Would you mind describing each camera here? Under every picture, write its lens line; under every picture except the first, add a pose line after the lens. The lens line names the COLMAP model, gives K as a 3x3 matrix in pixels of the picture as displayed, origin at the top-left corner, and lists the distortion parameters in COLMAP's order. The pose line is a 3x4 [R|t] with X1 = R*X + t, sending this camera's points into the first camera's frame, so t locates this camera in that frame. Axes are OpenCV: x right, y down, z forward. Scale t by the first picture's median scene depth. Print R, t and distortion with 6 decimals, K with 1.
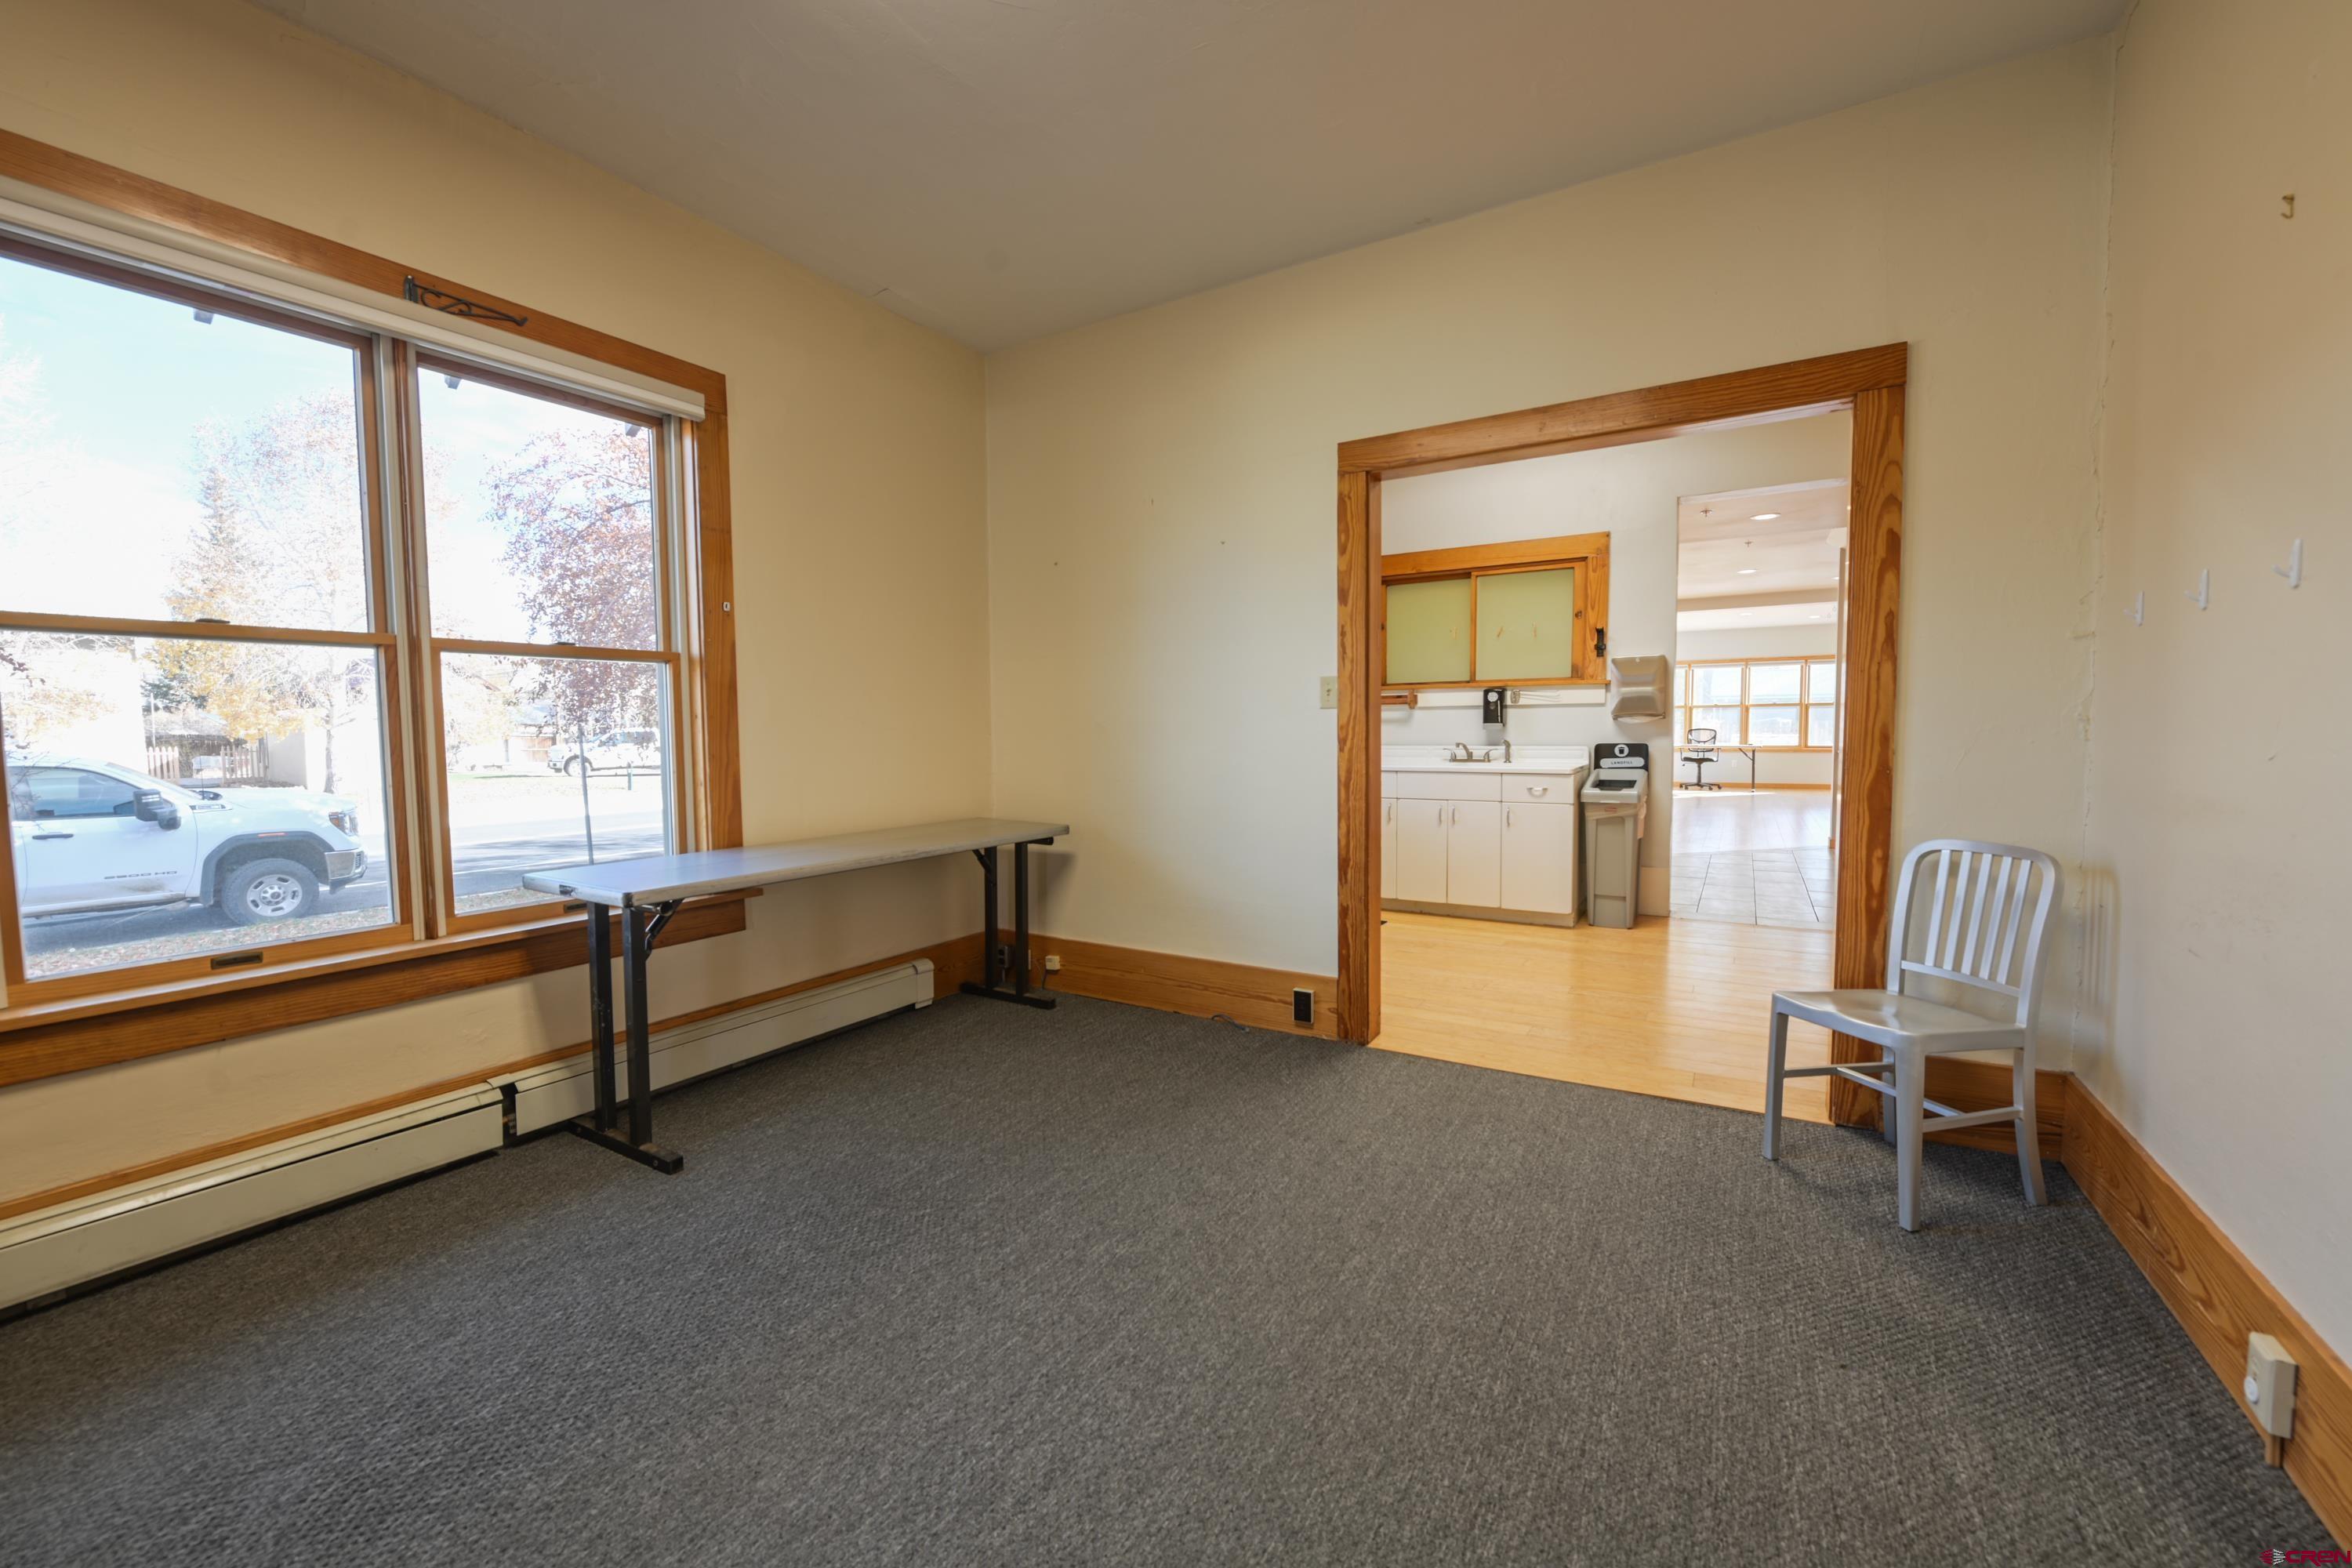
lens RADIAL K [[940.5, 0, 1170.7], [0, 940.5, 786.2], [0, 0, 1]] dist [-0.001728, -0.000115]
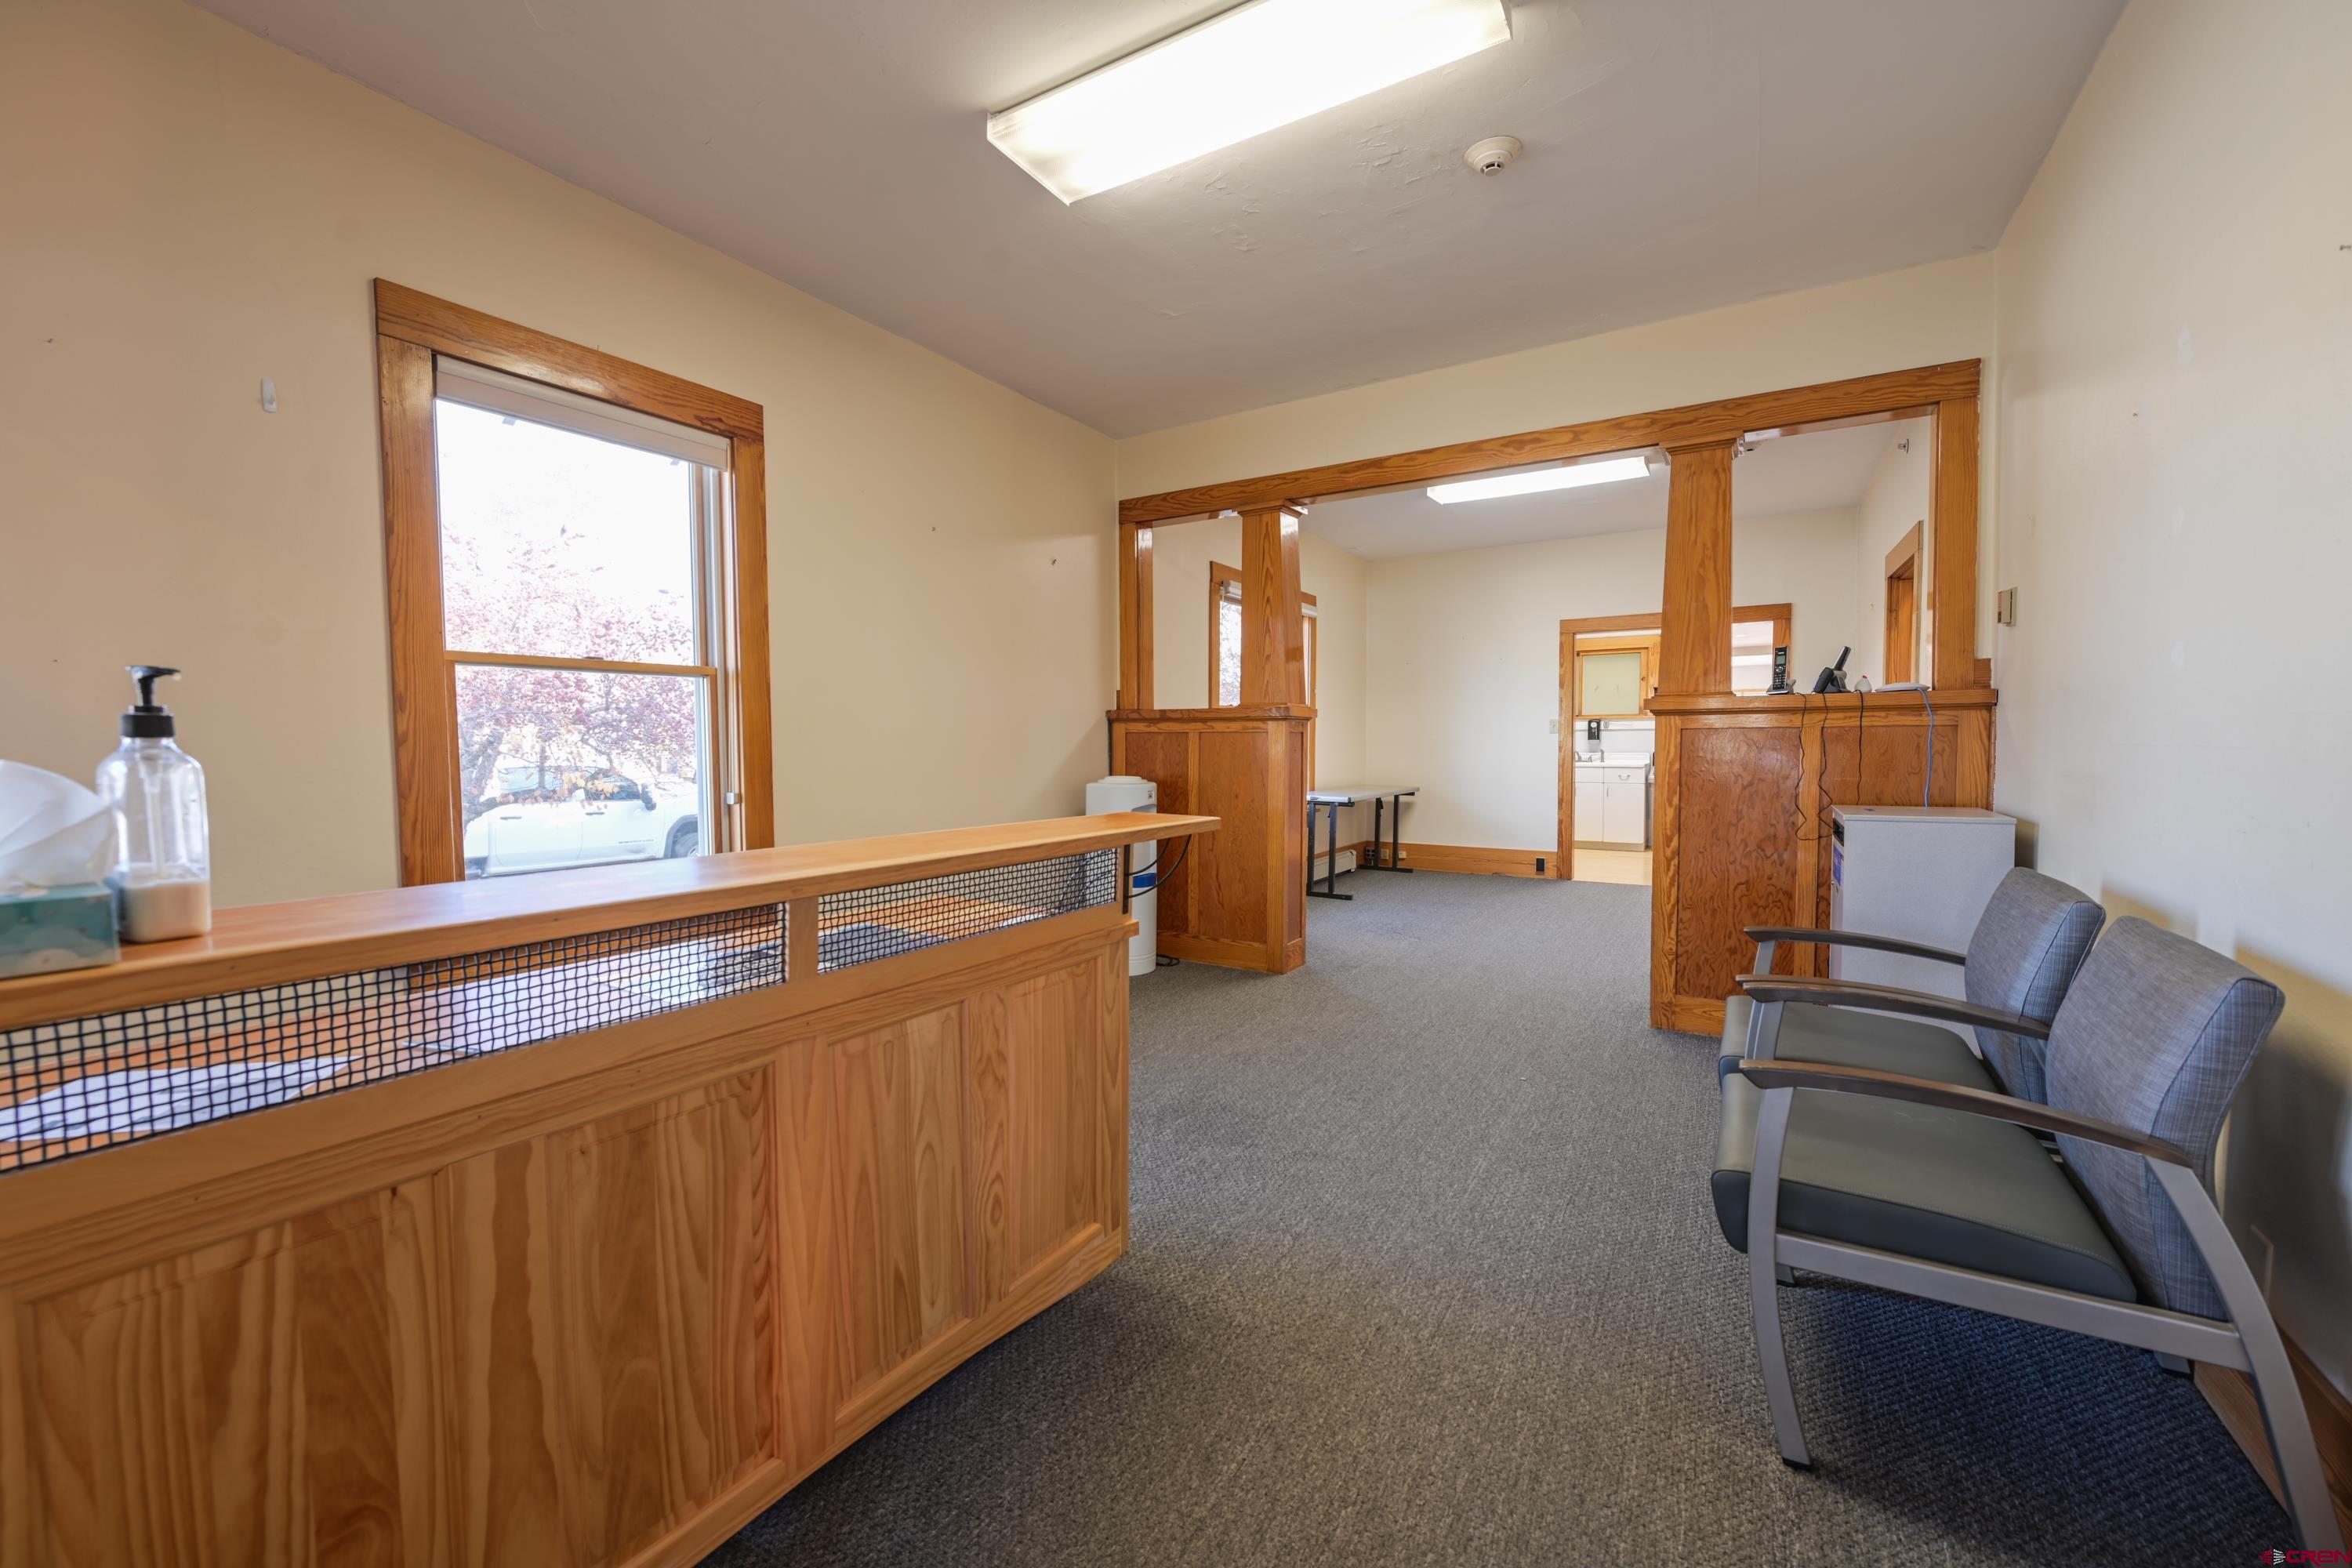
lens RADIAL K [[940.5, 0, 1170.7], [0, 940.5, 786.2], [0, 0, 1]] dist [-0.001728, -0.000115]
pose [[0.999958, 0.003709, 0.008431, -0.670514], [-0.003585, 0.999885, -0.014725, 0.071597], [-0.008484, 0.014694, 0.999856, -1.095797]]
